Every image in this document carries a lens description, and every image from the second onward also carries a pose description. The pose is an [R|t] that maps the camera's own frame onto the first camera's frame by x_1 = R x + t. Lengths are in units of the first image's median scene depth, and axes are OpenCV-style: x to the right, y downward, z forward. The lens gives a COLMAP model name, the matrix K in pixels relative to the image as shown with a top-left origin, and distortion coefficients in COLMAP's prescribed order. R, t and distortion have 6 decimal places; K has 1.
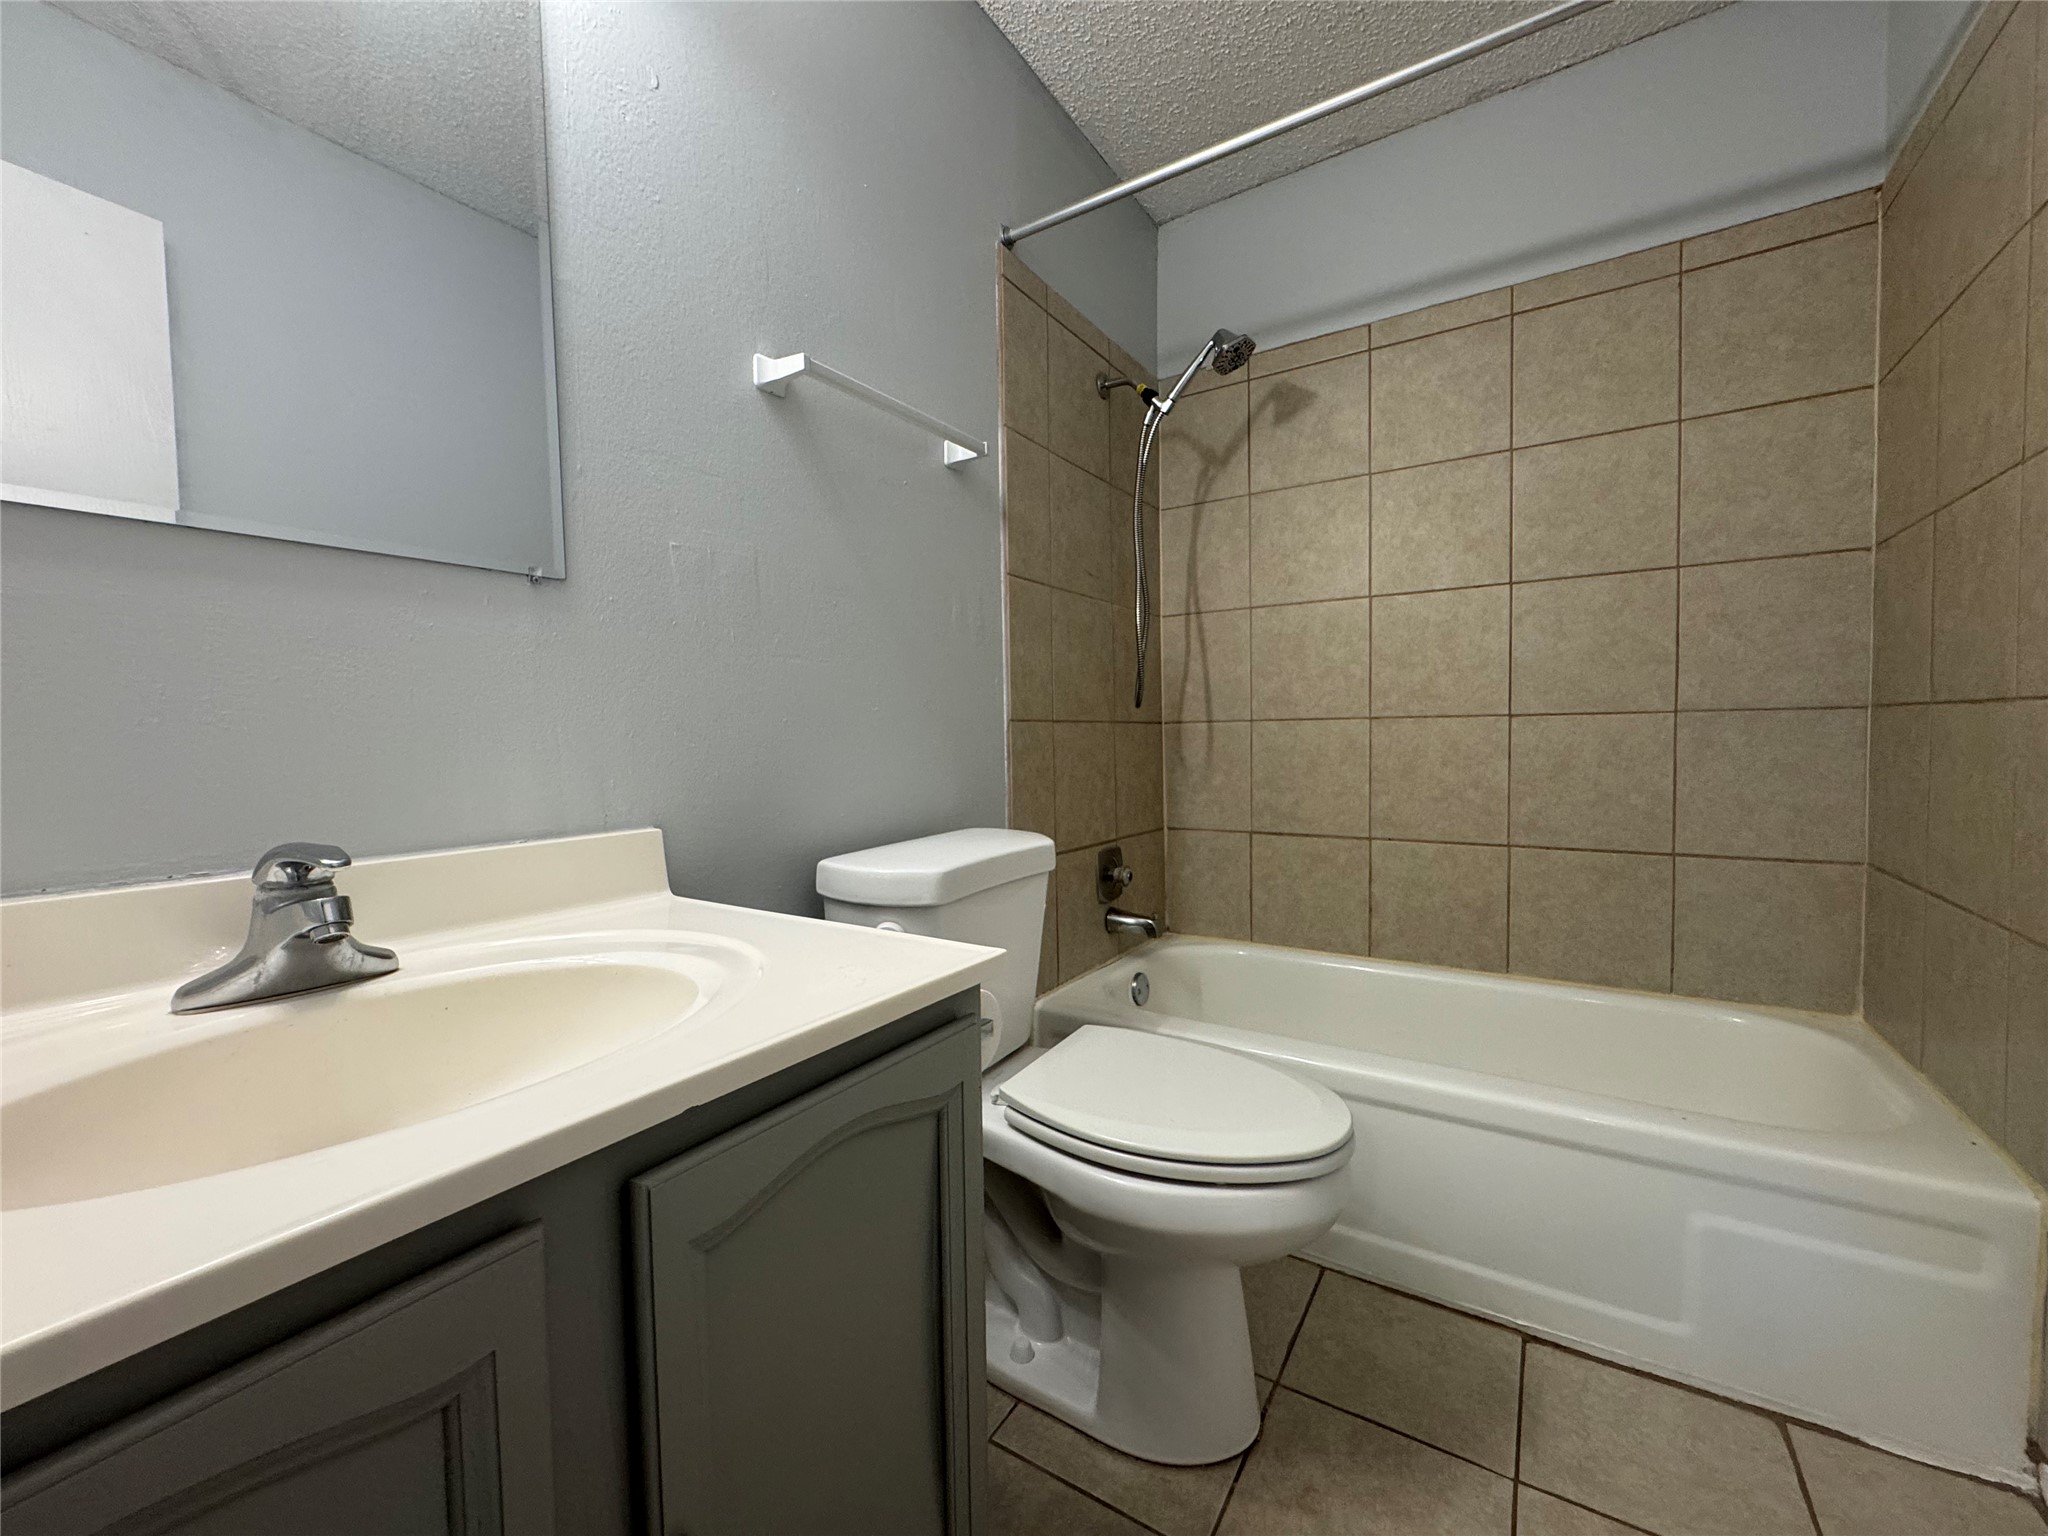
lens RADIAL K [[819.9, 0, 1023.2], [0, 819.9, 768.4], [0, 0, 1]] dist [-0.002374, 0.000039]
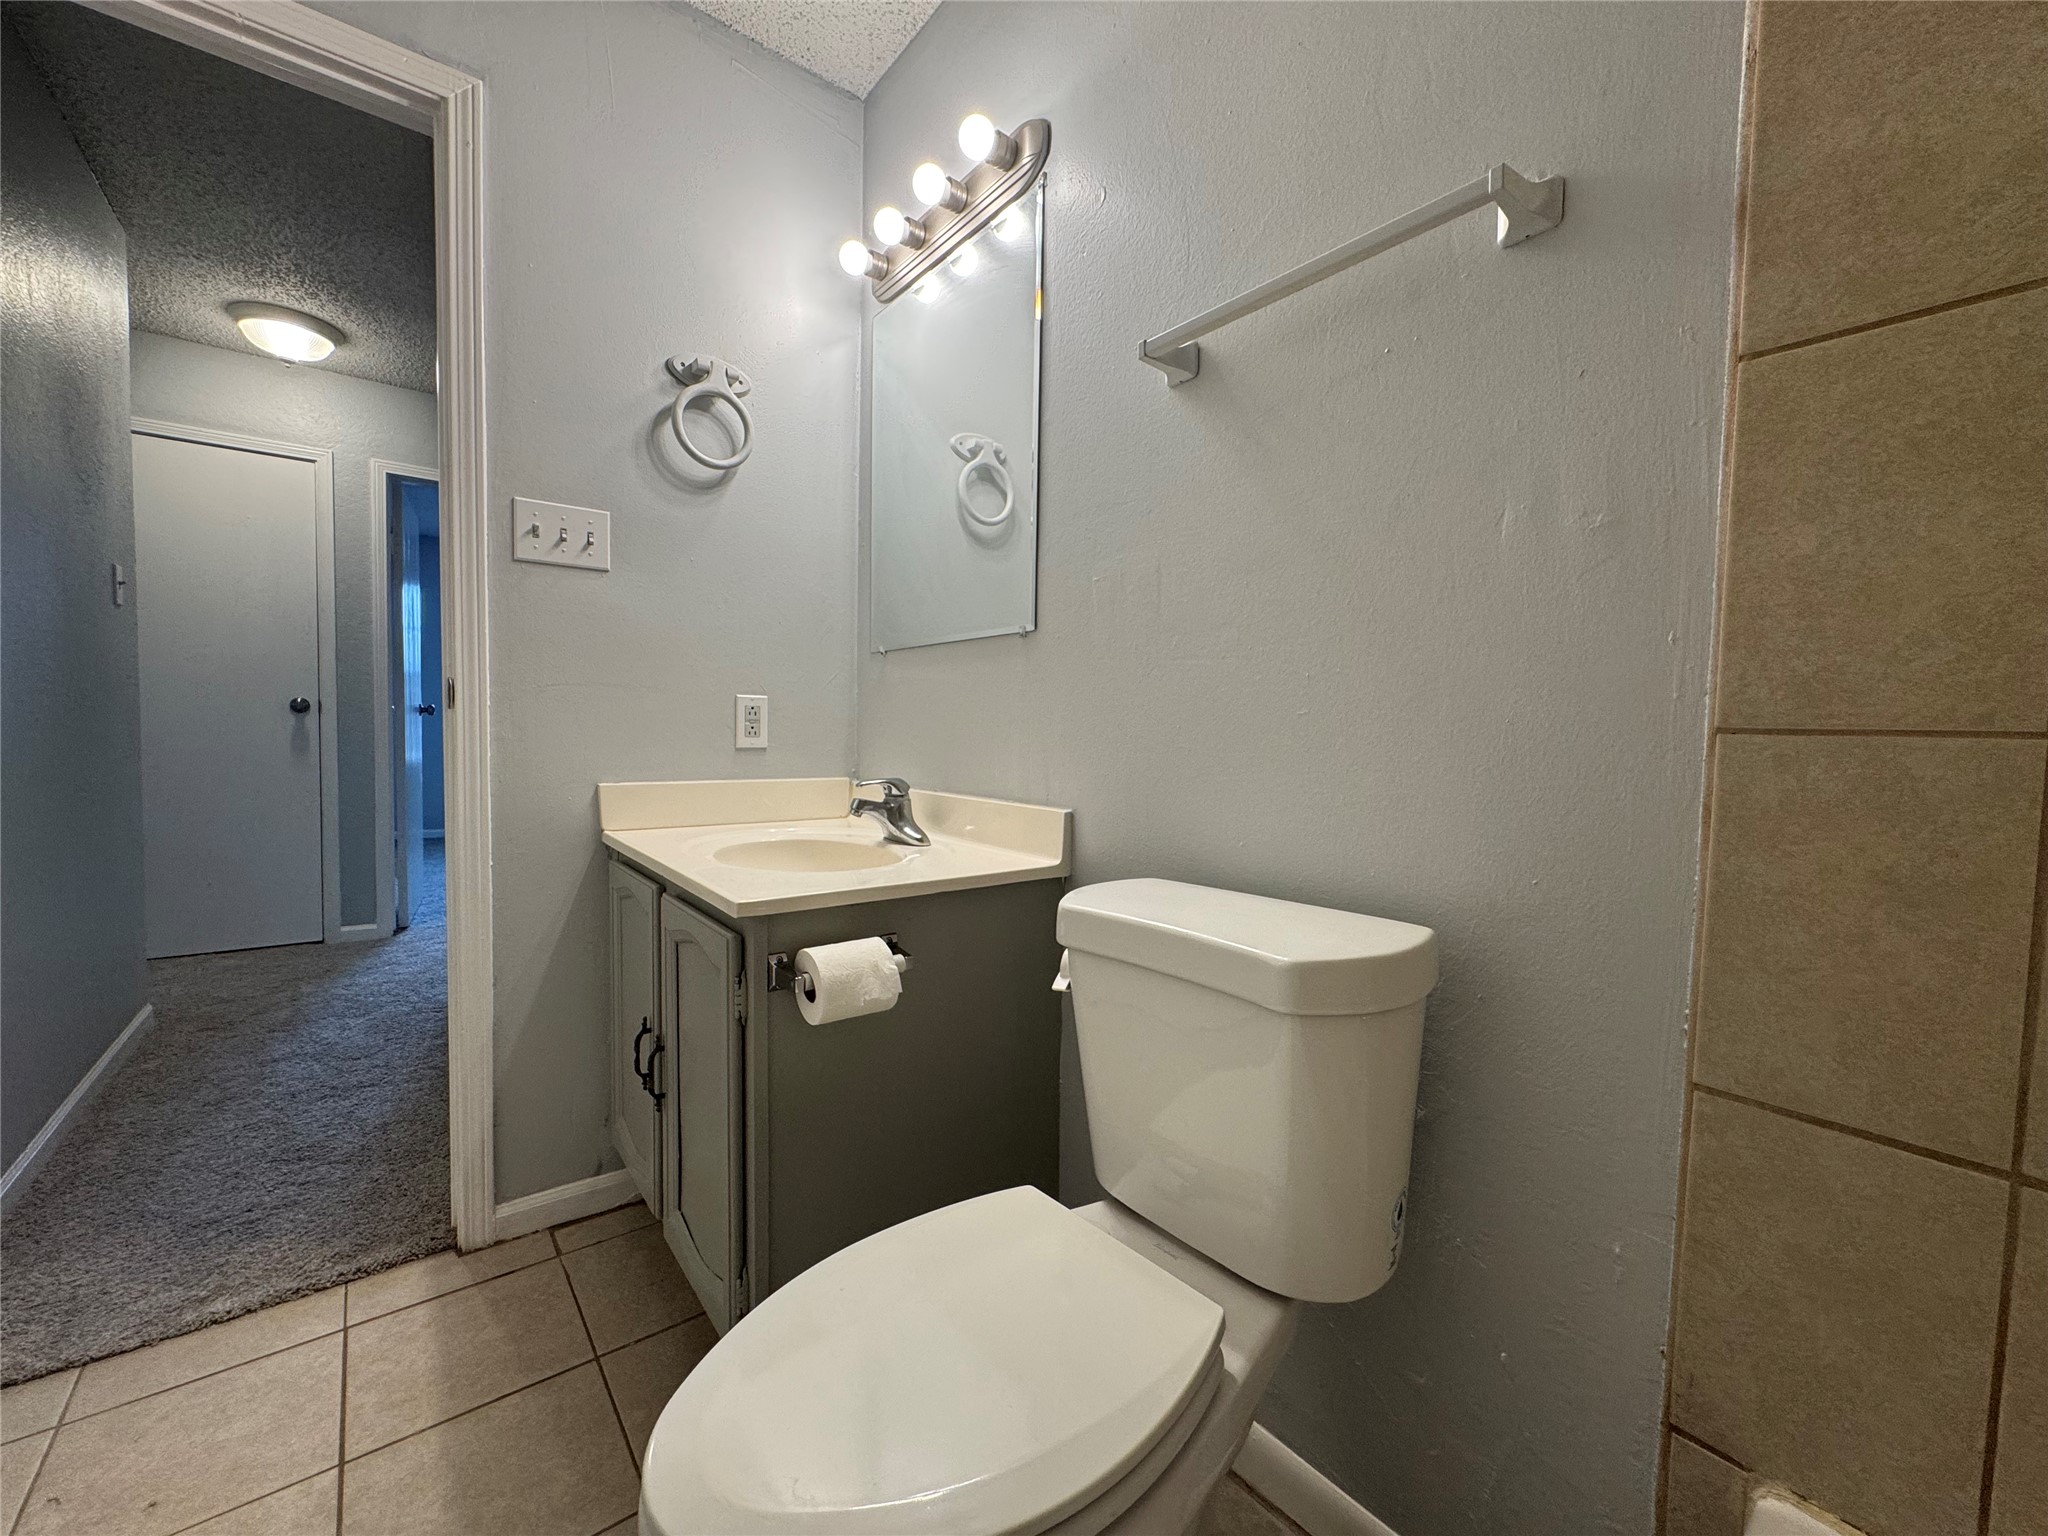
lens RADIAL K [[819.9, 0, 1023.2], [0, 819.9, 768.4], [0, 0, 1]] dist [-0.002374, 0.000039]
pose [[-0.306287, 0.057962, -0.950173, 0.471899], [-0.053290, 0.995535, 0.077907, -0.053587], [0.950446, 0.074497, -0.301831, 0.804187]]
